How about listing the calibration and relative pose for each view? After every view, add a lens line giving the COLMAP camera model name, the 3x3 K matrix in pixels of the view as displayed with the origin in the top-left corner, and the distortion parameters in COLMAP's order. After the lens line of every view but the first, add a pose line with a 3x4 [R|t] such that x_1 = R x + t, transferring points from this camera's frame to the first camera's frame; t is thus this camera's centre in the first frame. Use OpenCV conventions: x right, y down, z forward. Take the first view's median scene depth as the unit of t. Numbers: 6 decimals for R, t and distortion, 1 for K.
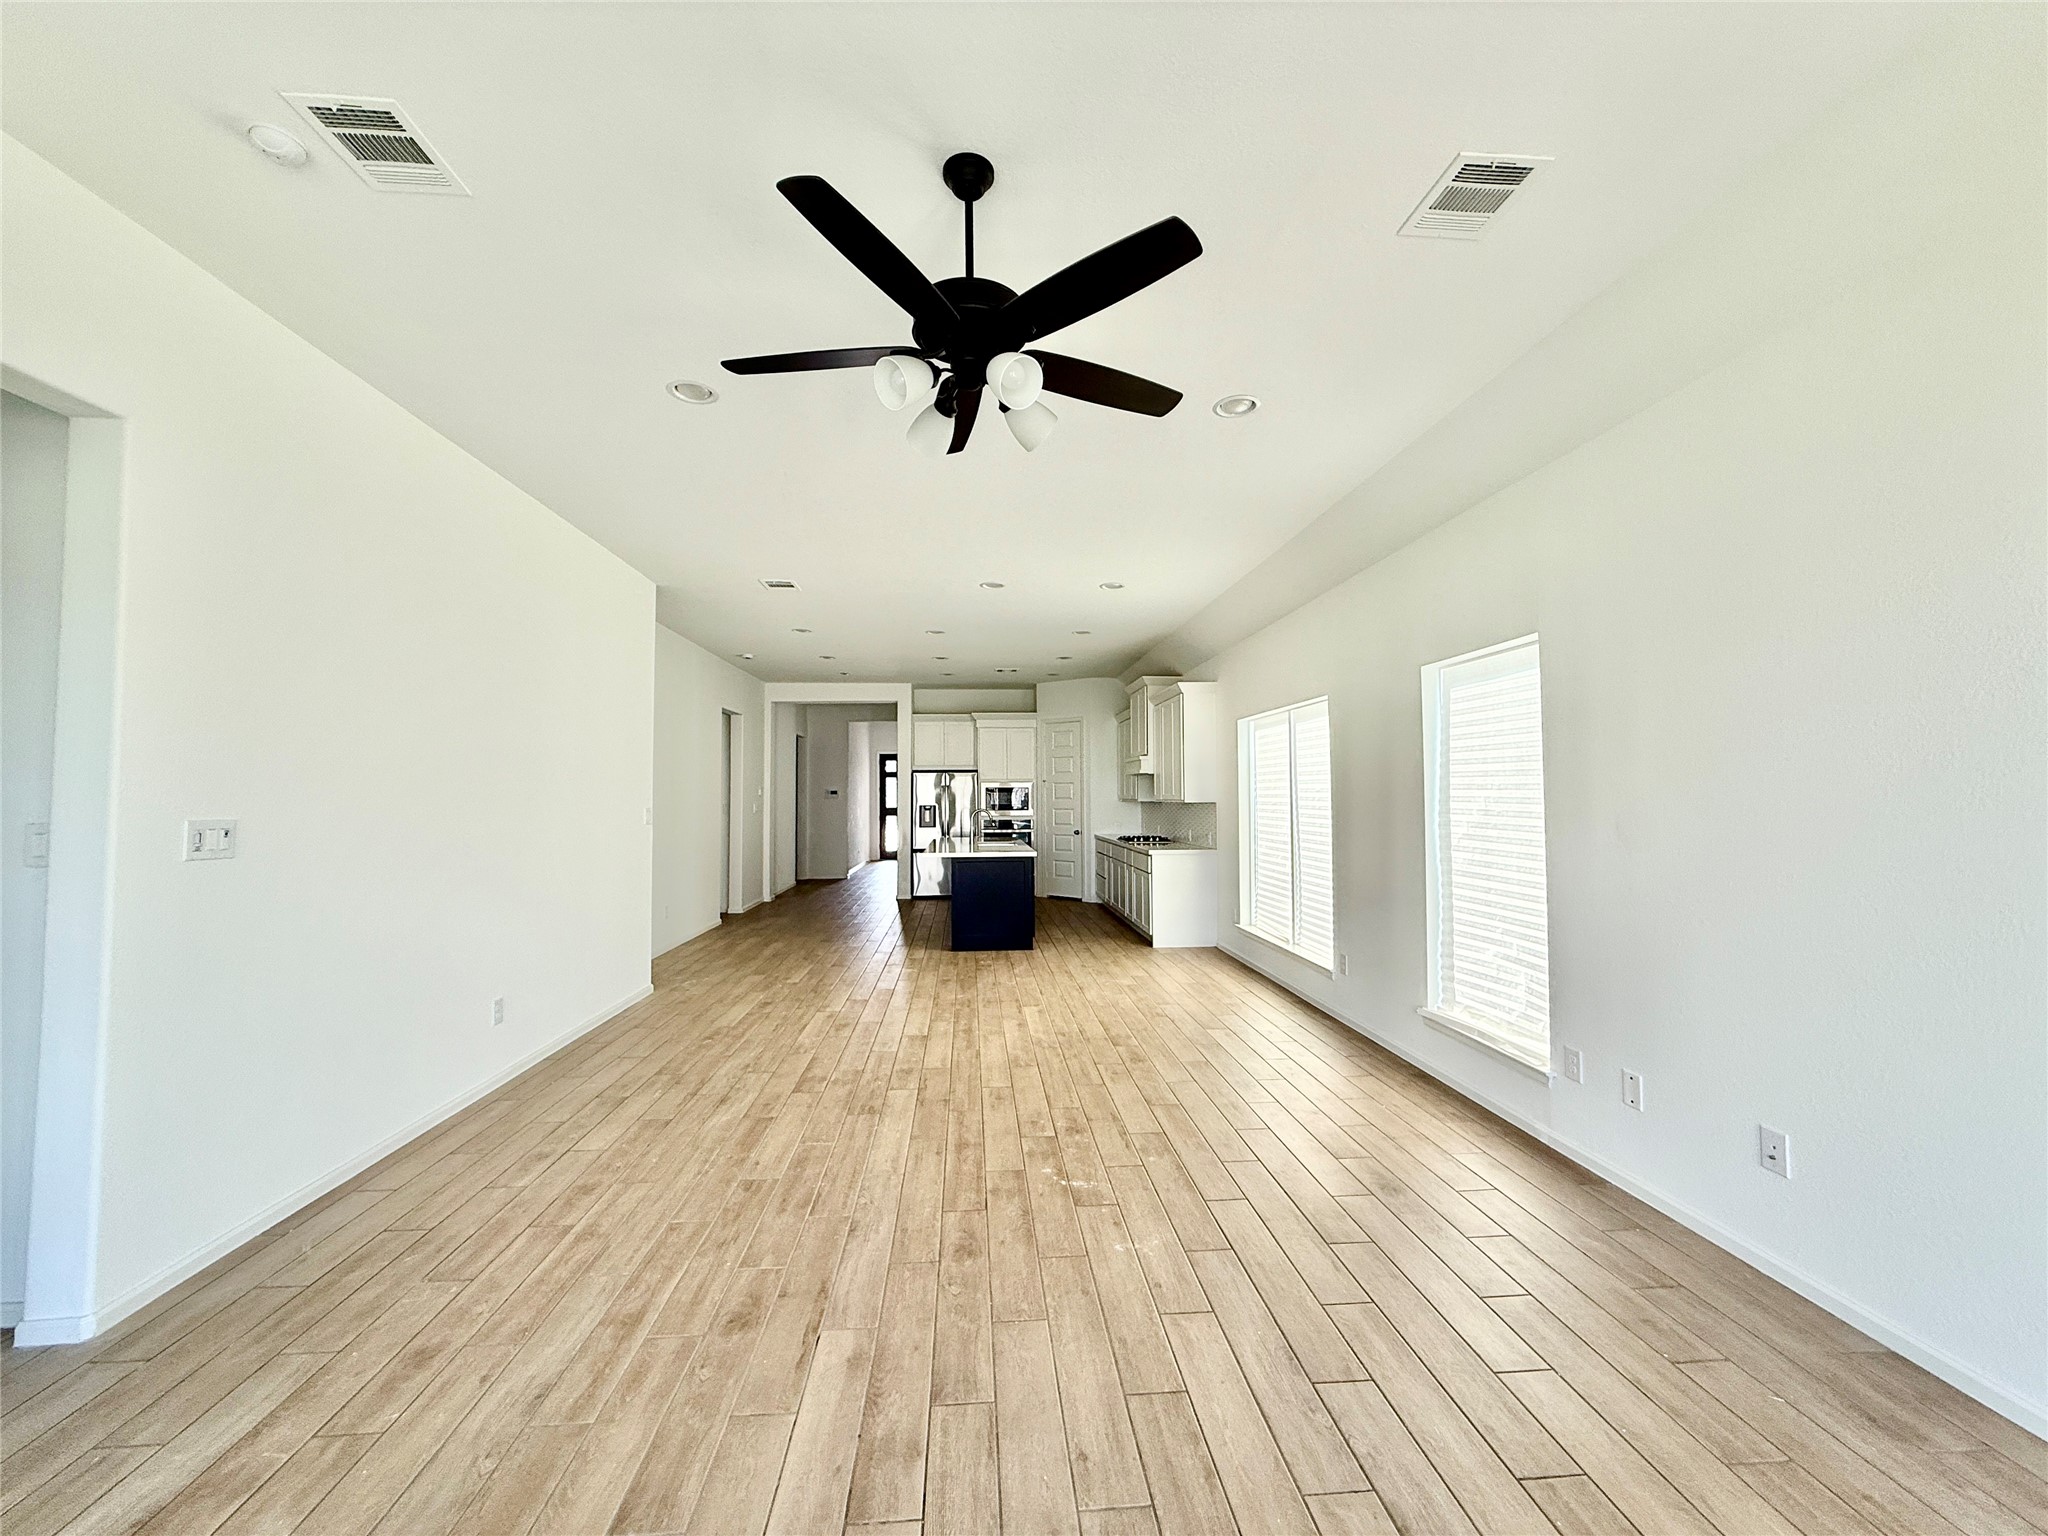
lens RADIAL K [[815.6, 0, 1021.7], [0, 815.6, 766.5], [0, 0, 1]] dist [-0.002262, -0.000127]
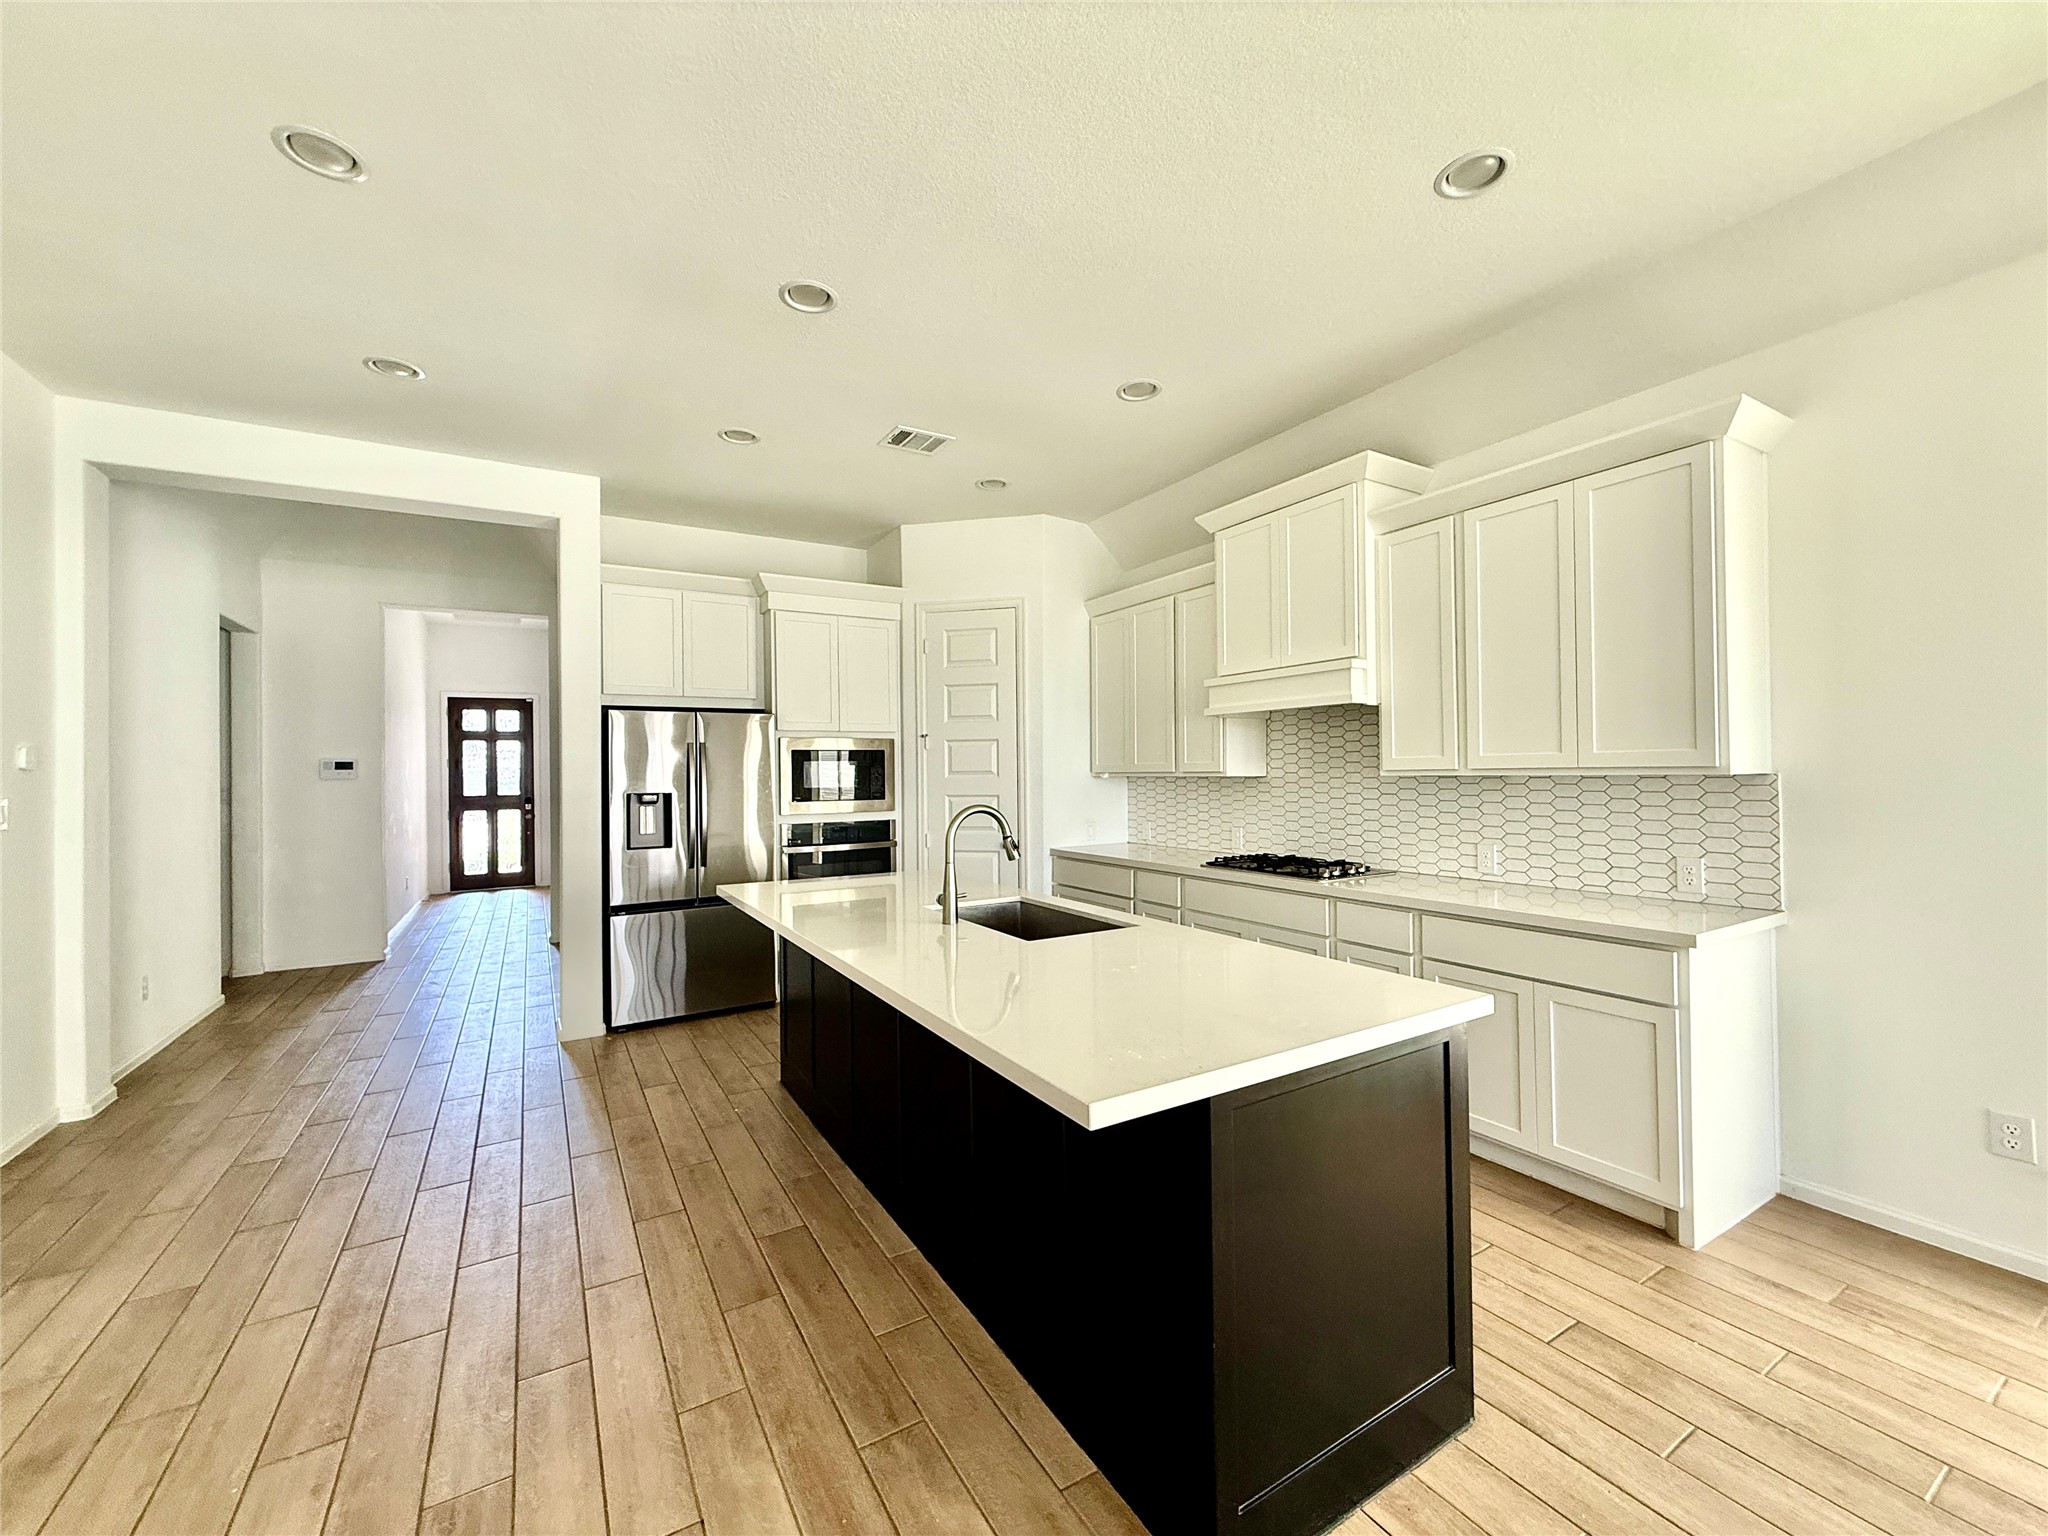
lens RADIAL K [[815.6, 0, 1026.1], [0, 815.6, 767.6], [0, 0, 1]] dist [-0.002262, -0.000127]
pose [[0.888873, -0.004693, 0.458129, -0.133076], [-0.008209, 0.999624, 0.026166, 0.023454], [-0.458080, -0.027019, 0.888500, 0.561522]]
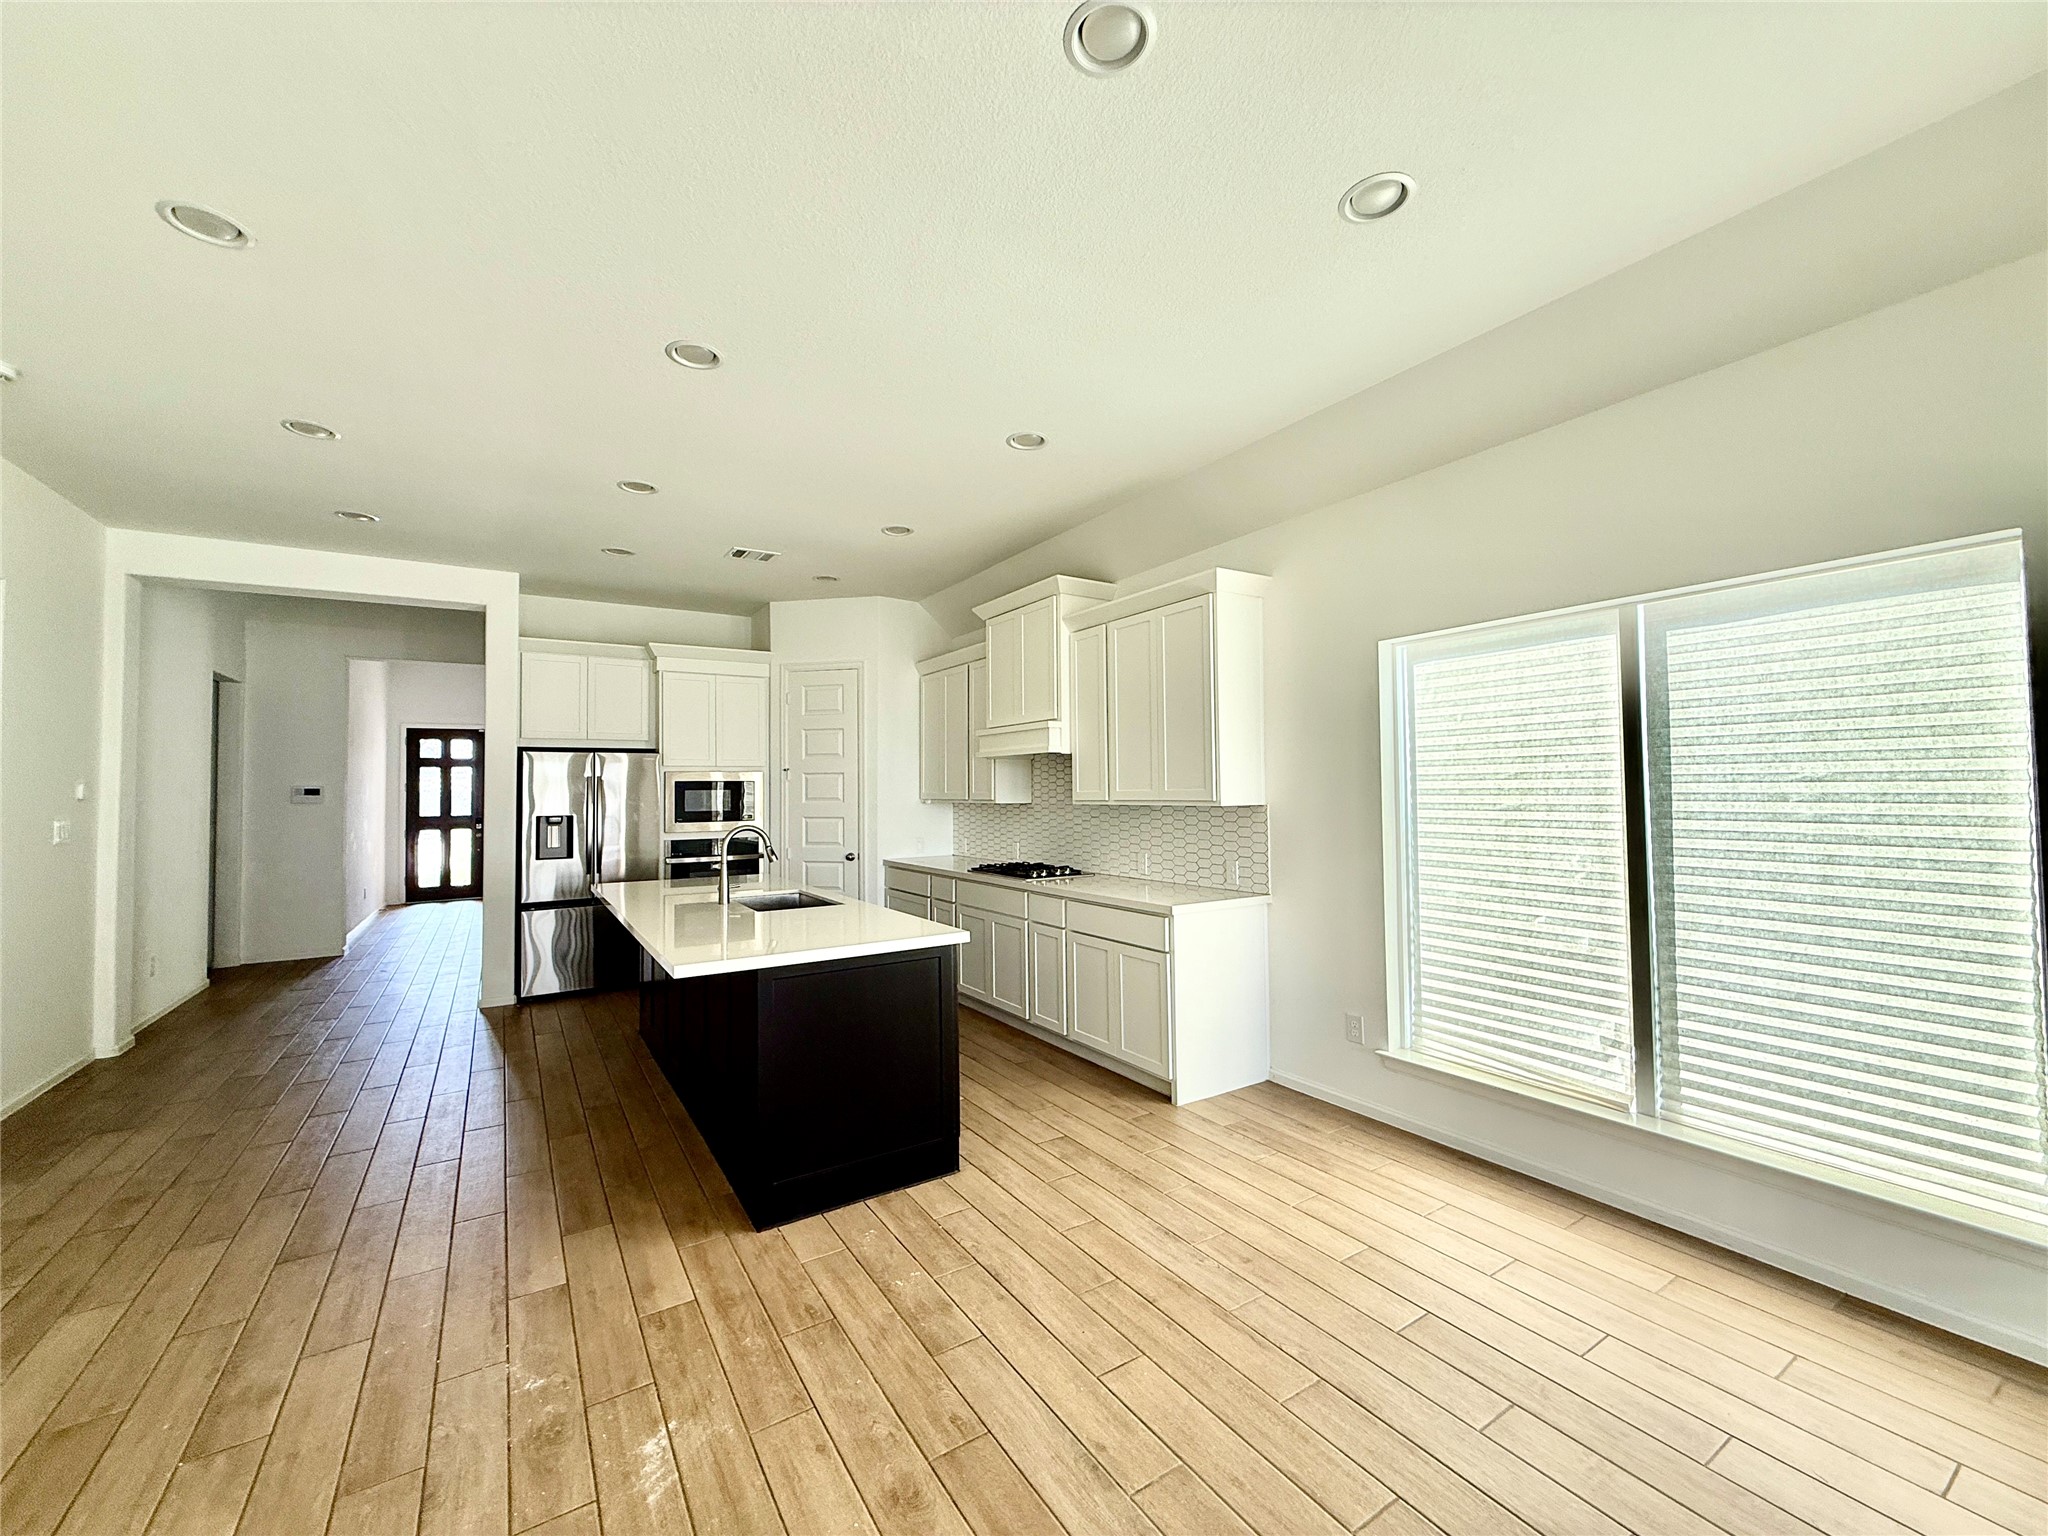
lens RADIAL K [[815.6, 0, 1027.2], [0, 815.6, 768.0], [0, 0, 1]] dist [-0.002262, -0.000127]
pose [[0.876365, 0.007884, 0.481583, -0.101498], [-0.010285, 0.999944, 0.002346, 0.013626], [-0.481538, -0.007009, 0.876397, 0.408861]]
